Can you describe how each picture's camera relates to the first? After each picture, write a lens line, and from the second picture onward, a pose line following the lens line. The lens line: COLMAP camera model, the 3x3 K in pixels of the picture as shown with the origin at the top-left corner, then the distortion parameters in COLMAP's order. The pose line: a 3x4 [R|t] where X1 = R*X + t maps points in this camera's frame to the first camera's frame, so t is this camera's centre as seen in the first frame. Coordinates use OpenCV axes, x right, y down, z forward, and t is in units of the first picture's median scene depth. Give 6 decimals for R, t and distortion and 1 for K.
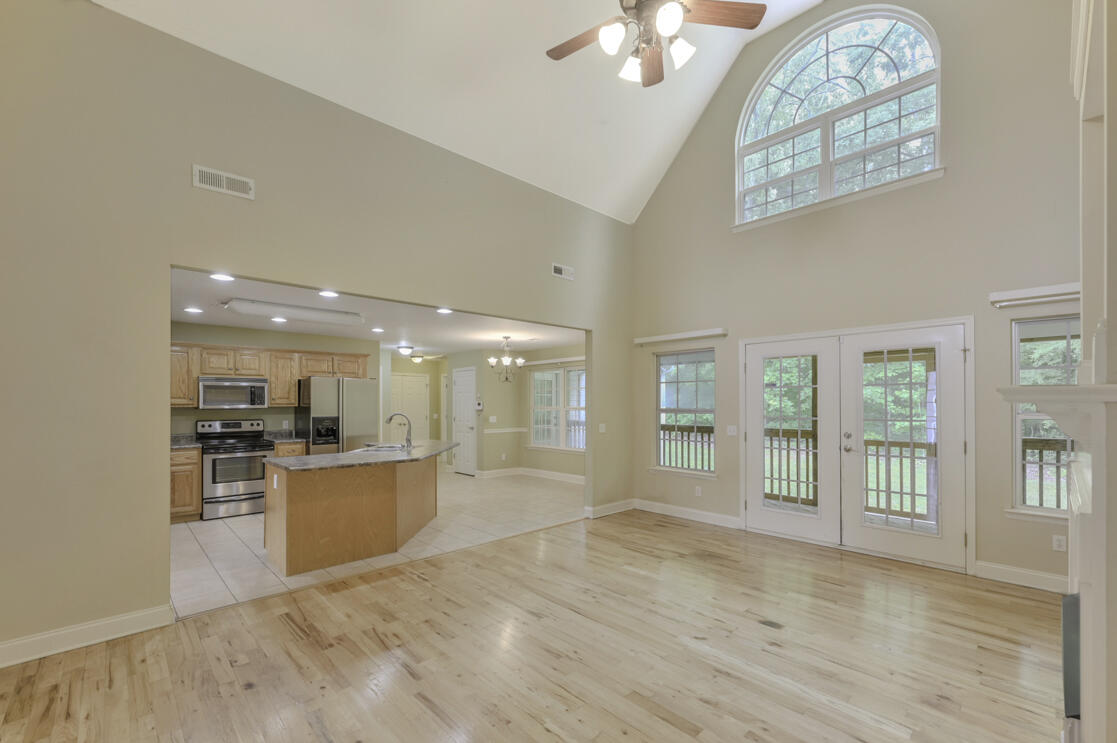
lens RADIAL K [[473.4, 0, 548.8], [0, 473.4, 405.9], [0, 0, 1]] dist [-0.001150, 0.000514]
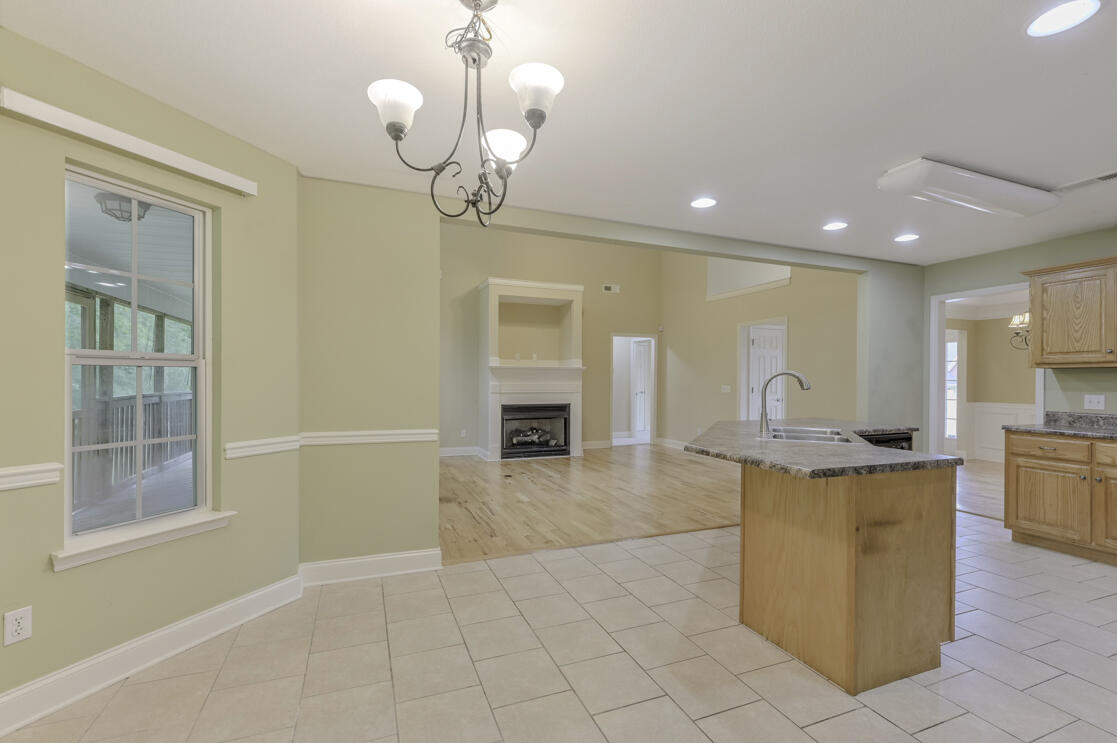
lens RADIAL K [[503.9, 0, 563.2], [0, 503.9, 377.4], [0, 0, 1]] dist [-0.009251, -0.000711]
pose [[-0.935677, -0.003228, 0.352843, -0.320351], [-0.002631, 0.999994, 0.002171, 0.021903], [-0.352848, 0.001103, -0.935680, 1.876431]]
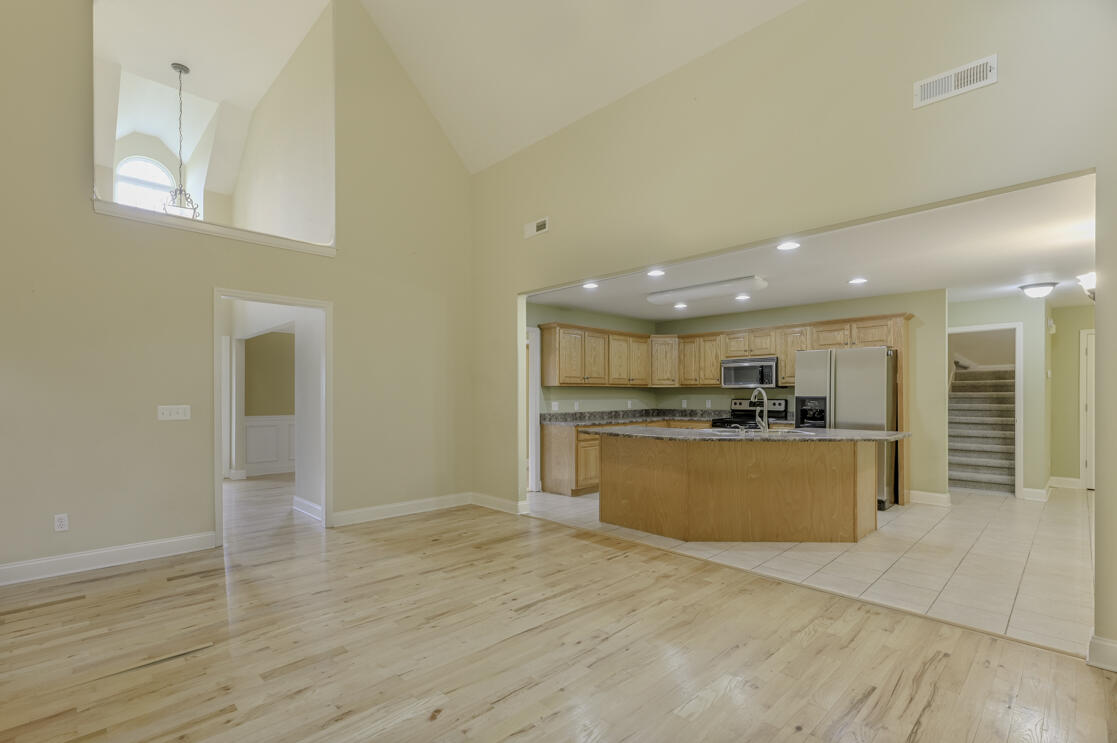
lens RADIAL K [[503.9, 0, 533.5], [0, 503.9, 398.1], [0, 0, 1]] dist [-0.009251, -0.000711]
pose [[0.001225, 0.006368, -0.999979, 0.606941], [-0.004223, 0.999971, 0.006363, 0.030955], [0.999990, 0.004215, 0.001252, 0.684211]]
